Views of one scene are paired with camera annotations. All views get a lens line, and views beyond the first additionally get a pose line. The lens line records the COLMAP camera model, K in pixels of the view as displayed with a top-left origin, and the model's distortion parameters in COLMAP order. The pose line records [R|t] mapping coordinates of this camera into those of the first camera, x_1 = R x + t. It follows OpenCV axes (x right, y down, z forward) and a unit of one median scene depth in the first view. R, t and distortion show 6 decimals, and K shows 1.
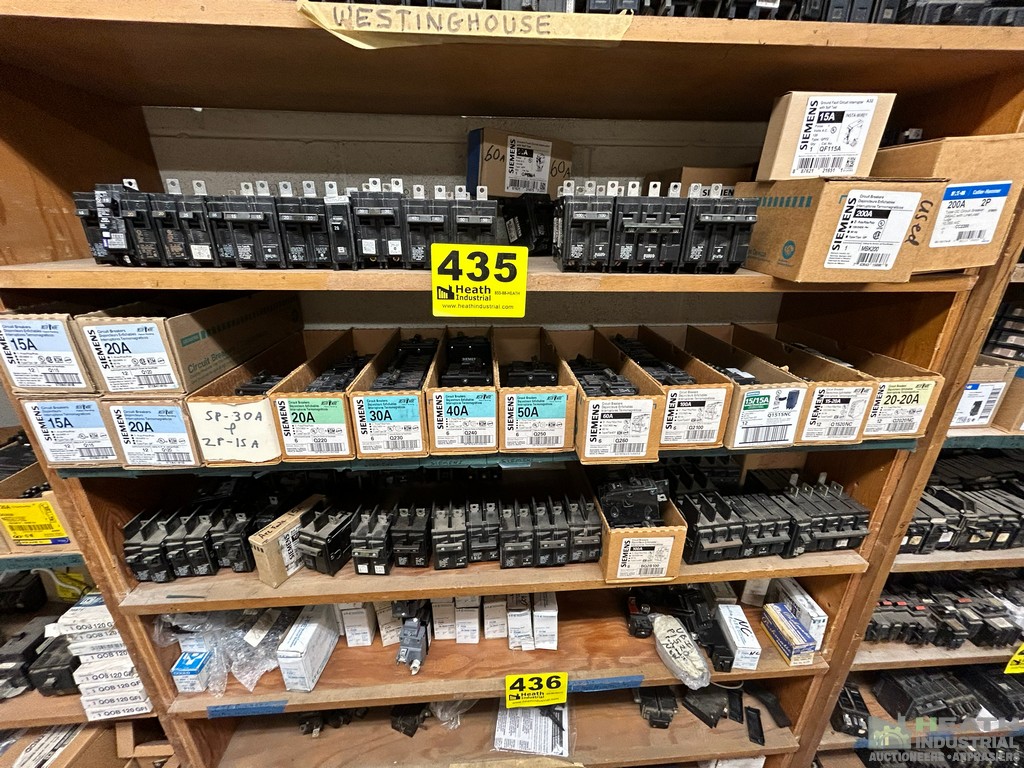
lens RADIAL K [[412.6, 0, 512.0], [0, 412.6, 384.0], [0, 0, 1]] dist [0.000930, -0.000033]
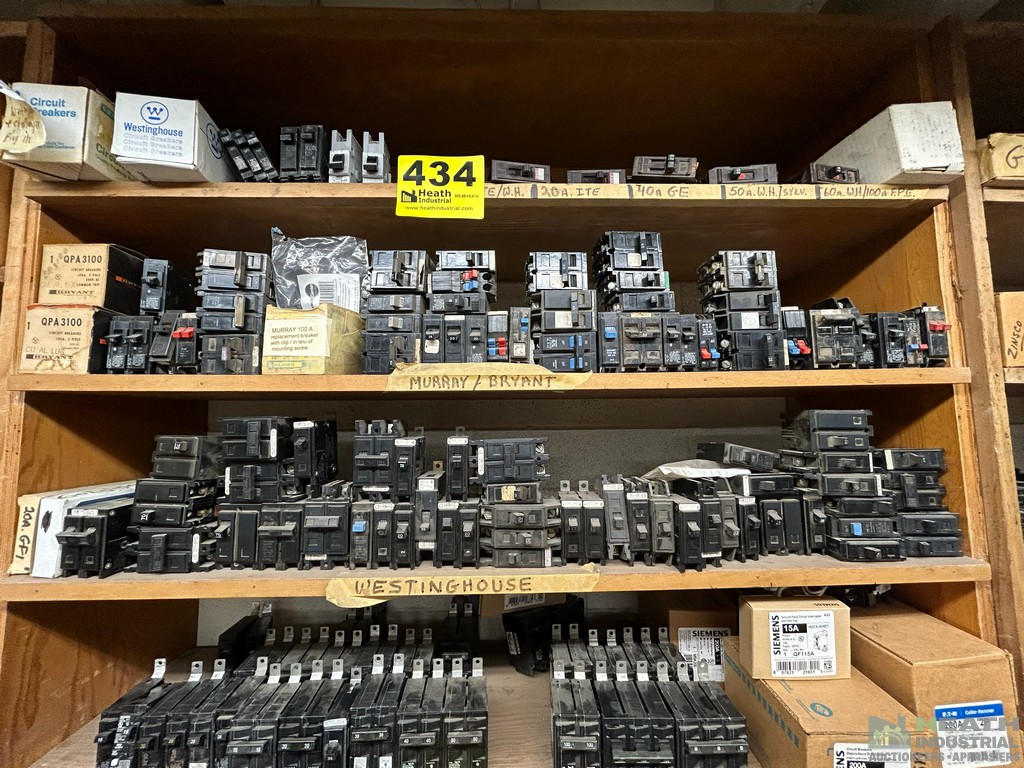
lens RADIAL K [[412.6, 0, 512.0], [0, 412.6, 384.0], [0, 0, 1]] dist [0.000930, -0.000033]
pose [[0.998630, -0.016899, -0.049523, 0.094595], [-0.006140, 0.902034, -0.431622, -0.773940], [0.051965, 0.431335, 0.900694, -0.305366]]
